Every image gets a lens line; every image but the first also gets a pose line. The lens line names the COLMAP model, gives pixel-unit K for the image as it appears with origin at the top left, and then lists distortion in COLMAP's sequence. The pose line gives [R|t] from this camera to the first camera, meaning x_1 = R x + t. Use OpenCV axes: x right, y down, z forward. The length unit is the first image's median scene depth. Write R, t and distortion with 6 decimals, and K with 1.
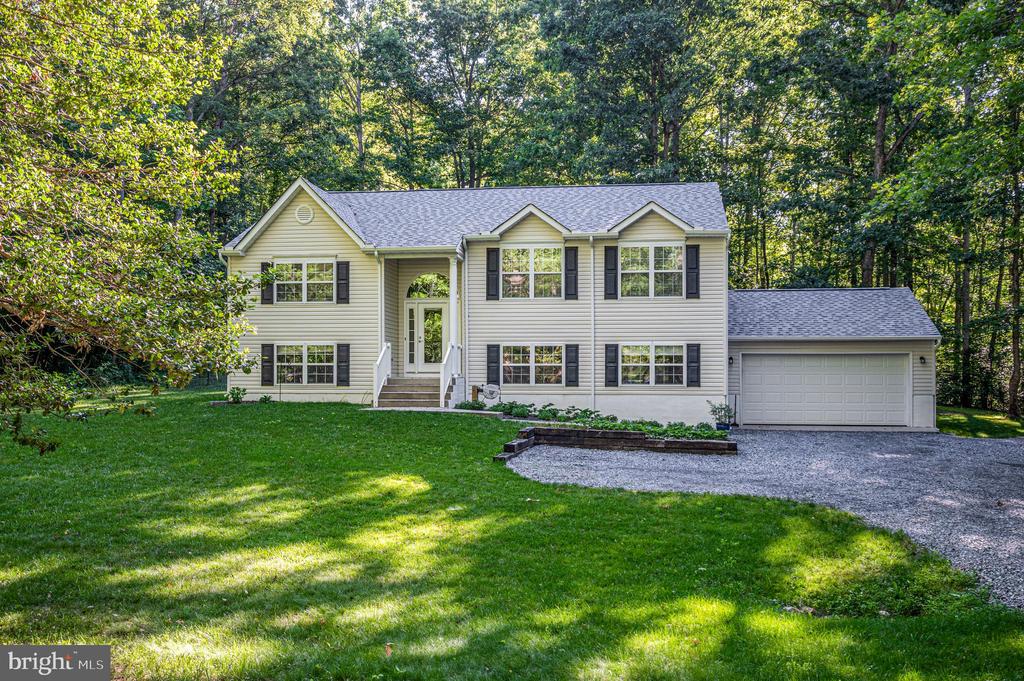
lens RADIAL K [[905.8, 0, 509.8], [0, 905.8, 361.1], [0, 0, 1]] dist [-0.003340, 0.008828]
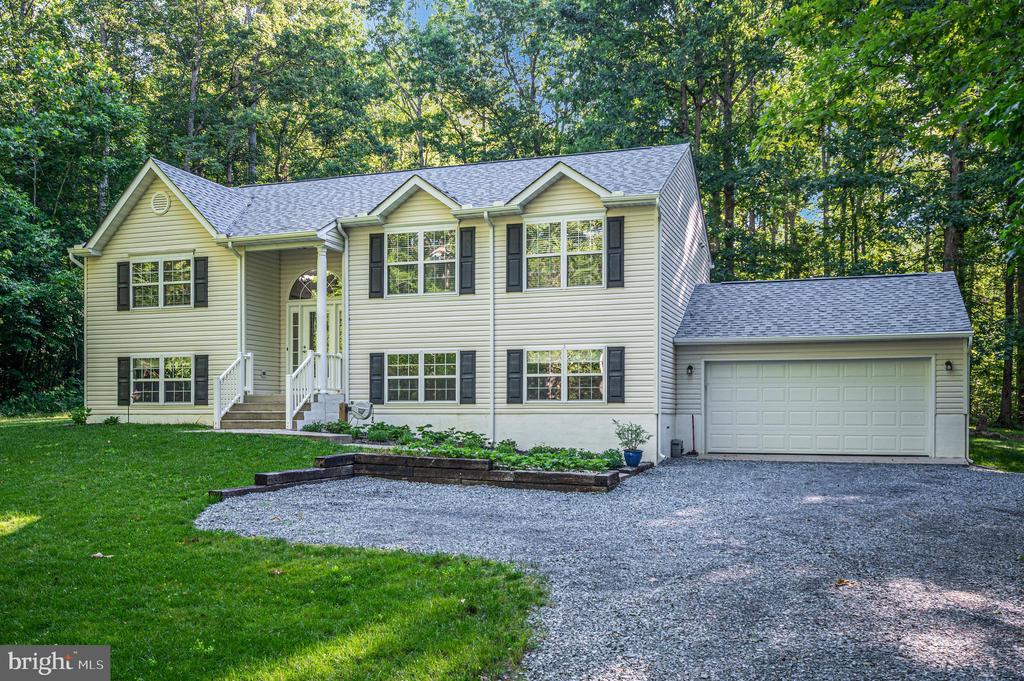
lens RADIAL K [[896.4, 0, 529.5], [0, 896.4, 427.3], [0, 0, 1]] dist [-0.031188, 0.003498]
pose [[0.982270, -0.001698, -0.187466, 0.270802], [0.008341, 0.999365, 0.034653, 0.021908], [0.187288, -0.035602, 0.981660, 0.239519]]
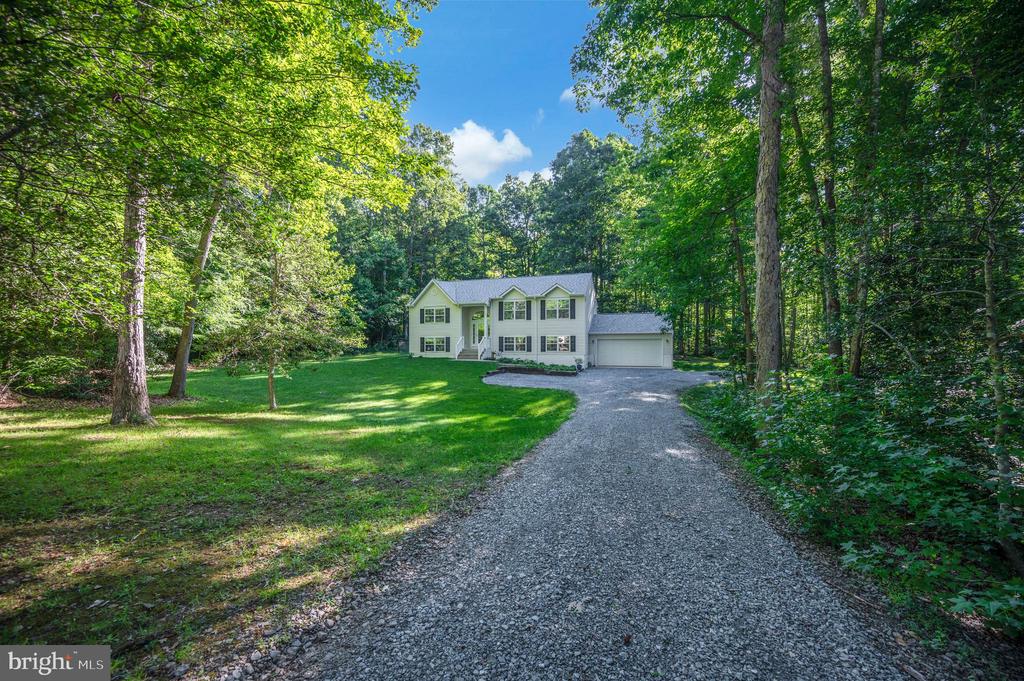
lens RADIAL K [[416.1, 0, 512.0], [0, 416.1, 340.5], [0, 0, 1]] dist [0.000621, -0.000076]
pose [[0.985696, -0.009360, -0.168271, 0.230351], [0.009171, 0.999956, -0.001904, -0.004243], [0.168281, 0.000333, 0.985739, -0.242472]]
